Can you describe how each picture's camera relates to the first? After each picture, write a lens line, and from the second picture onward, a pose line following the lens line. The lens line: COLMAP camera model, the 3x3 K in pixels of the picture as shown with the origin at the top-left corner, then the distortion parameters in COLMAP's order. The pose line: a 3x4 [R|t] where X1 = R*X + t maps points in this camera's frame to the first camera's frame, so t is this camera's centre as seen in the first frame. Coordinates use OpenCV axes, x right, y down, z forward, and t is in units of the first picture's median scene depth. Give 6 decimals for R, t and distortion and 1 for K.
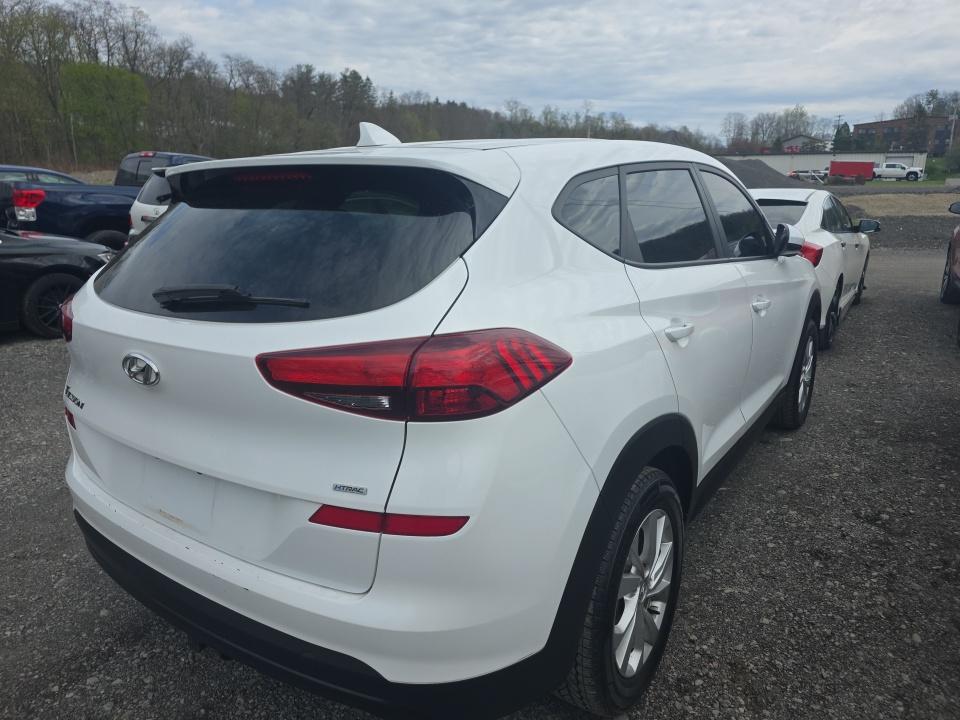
lens RADIAL K [[647.9, 0, 480.8], [0, 647.9, 342.1], [0, 0, 1]] dist [0.050977, -0.041774]
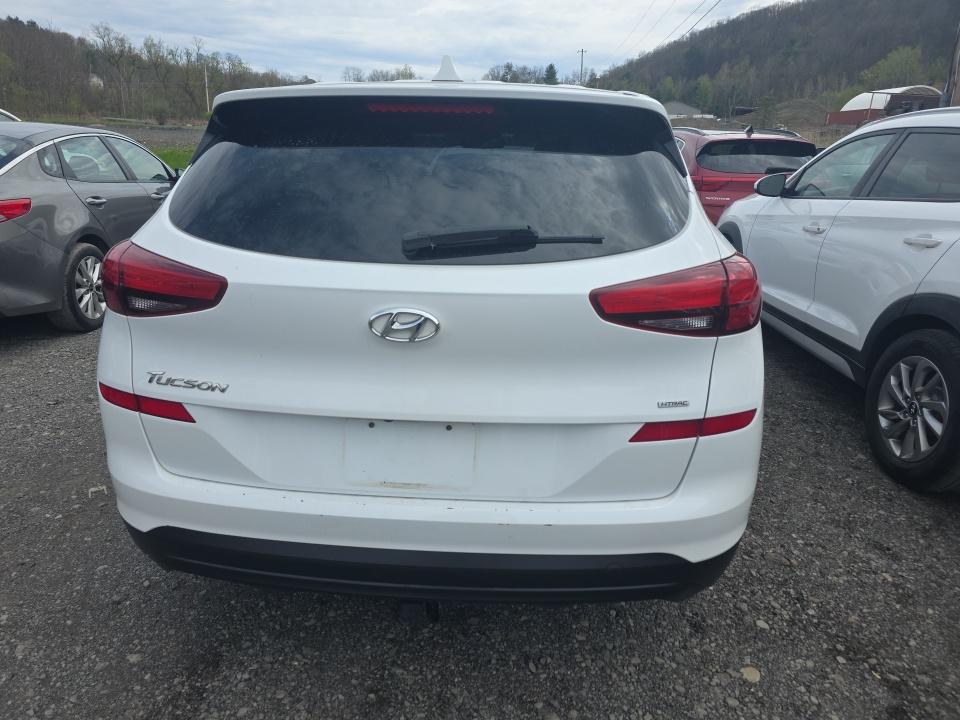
lens RADIAL K [[647.9, 0, 480.8], [0, 647.9, 342.1], [0, 0, 1]] dist [0.050977, -0.041774]
pose [[0.858239, -0.119628, 0.499113, -1.007303], [0.084909, 0.992151, 0.091795, -0.009328], [-0.506177, -0.036403, 0.861661, 0.206652]]
